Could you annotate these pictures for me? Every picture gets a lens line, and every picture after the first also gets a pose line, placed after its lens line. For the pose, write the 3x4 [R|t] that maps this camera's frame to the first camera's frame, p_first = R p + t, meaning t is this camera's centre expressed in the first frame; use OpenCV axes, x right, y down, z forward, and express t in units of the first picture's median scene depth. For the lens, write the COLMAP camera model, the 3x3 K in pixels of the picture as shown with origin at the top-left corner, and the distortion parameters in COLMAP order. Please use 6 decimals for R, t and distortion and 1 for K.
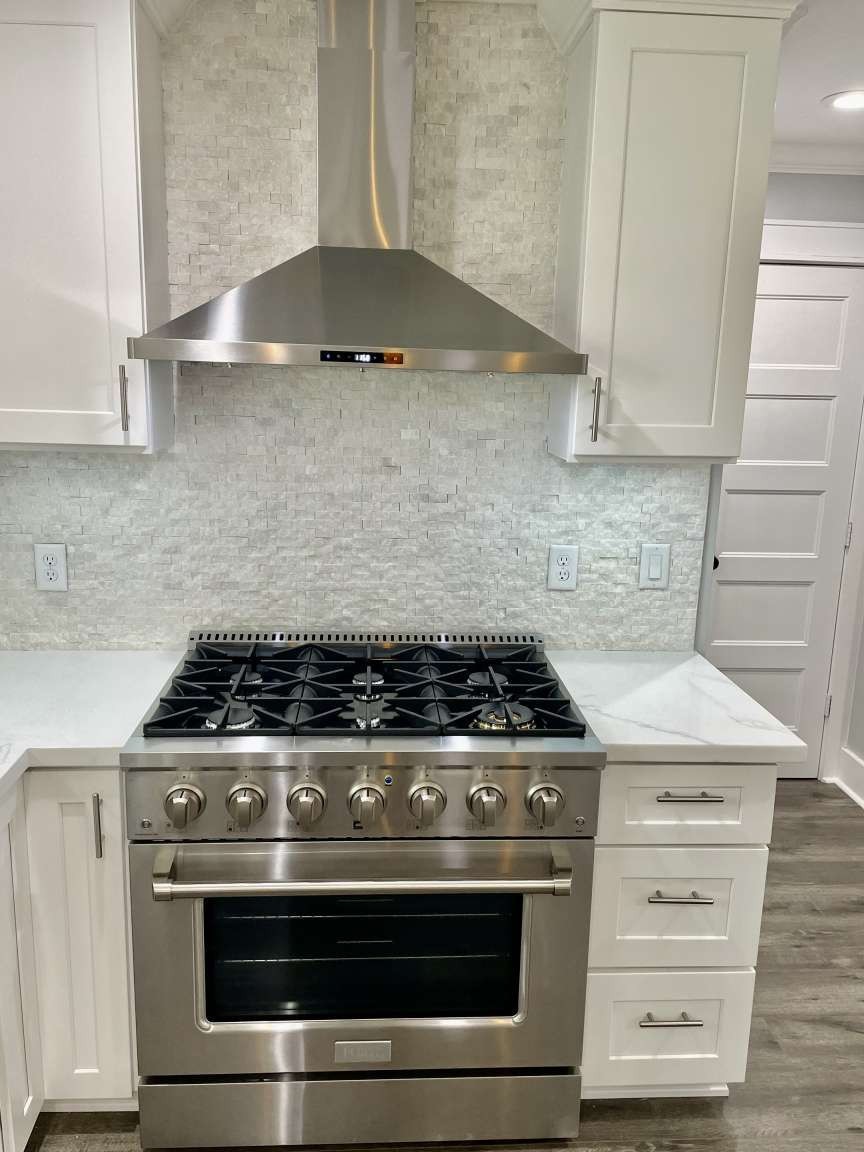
lens RADIAL K [[931.9, 0, 422.6], [0, 931.9, 580.8], [0, 0, 1]] dist [0.012504, 0.000069]
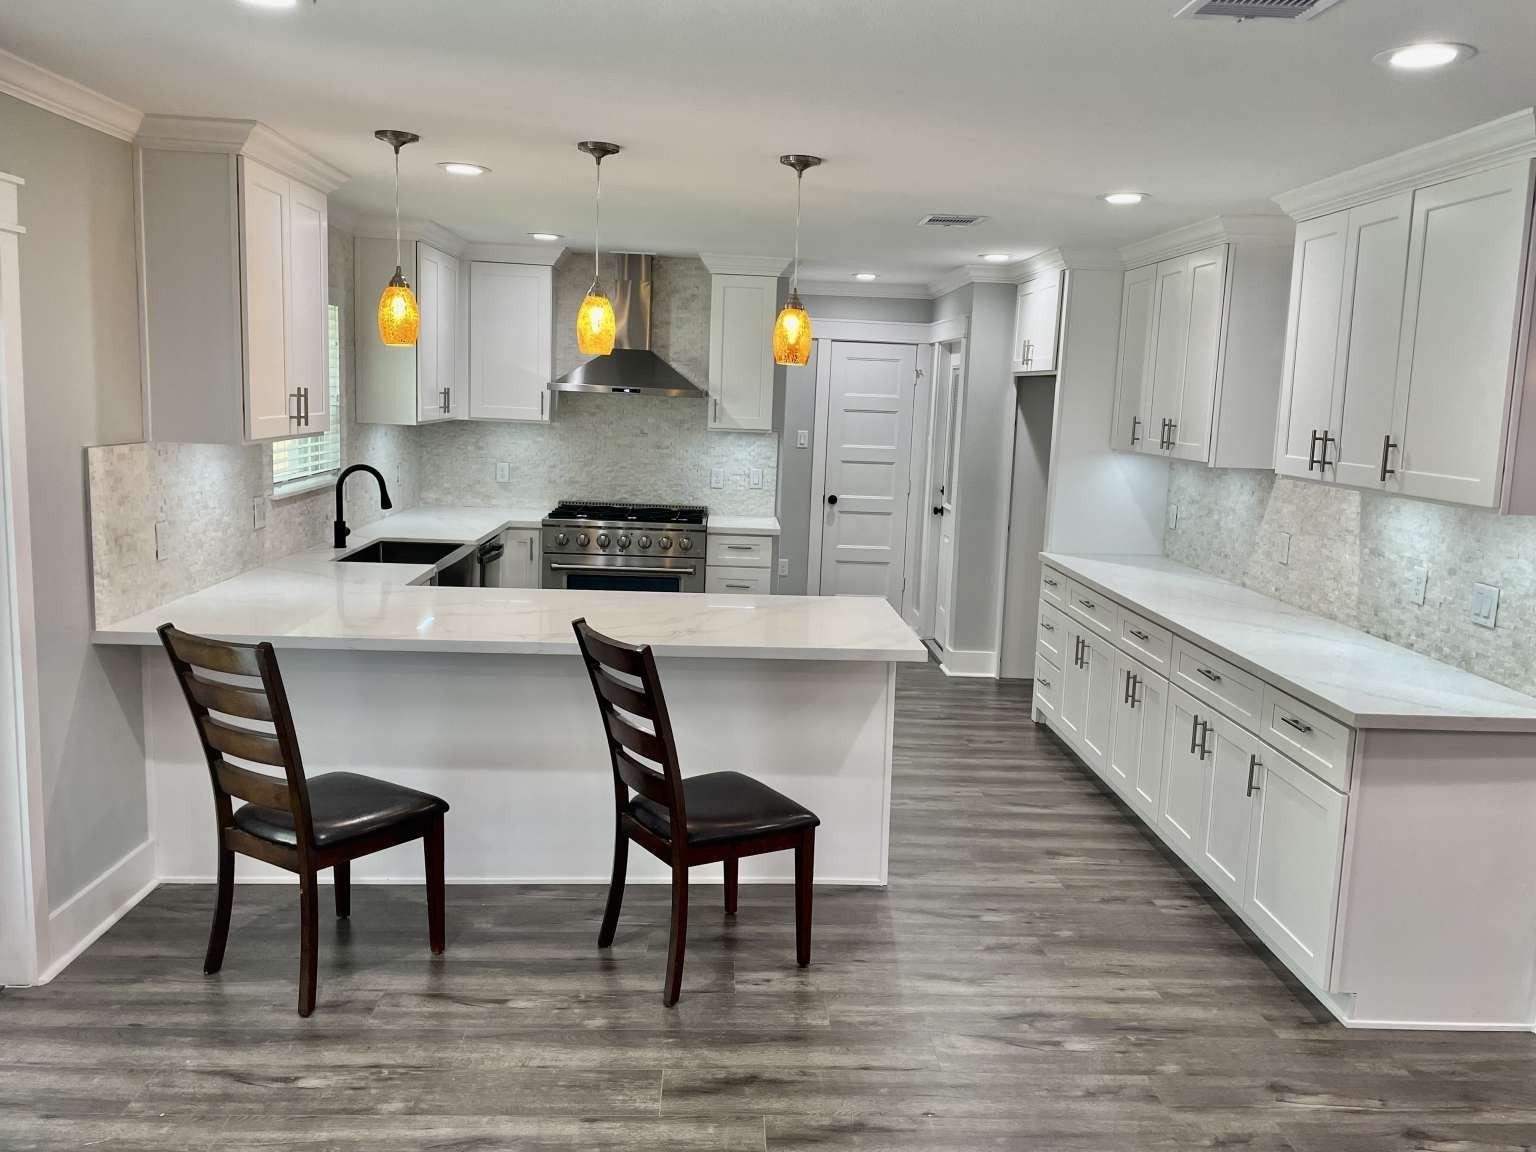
lens RADIAL K [[1242.5, 0, 778.2], [0, 1242.5, 570.6], [0, 0, 1]] dist [0.012504, 0.000069]
pose [[0.999793, 0.017611, -0.010217, 0.357931], [-0.018336, 0.996948, -0.075888, 0.476133], [0.008849, 0.076060, 0.997064, -2.212745]]
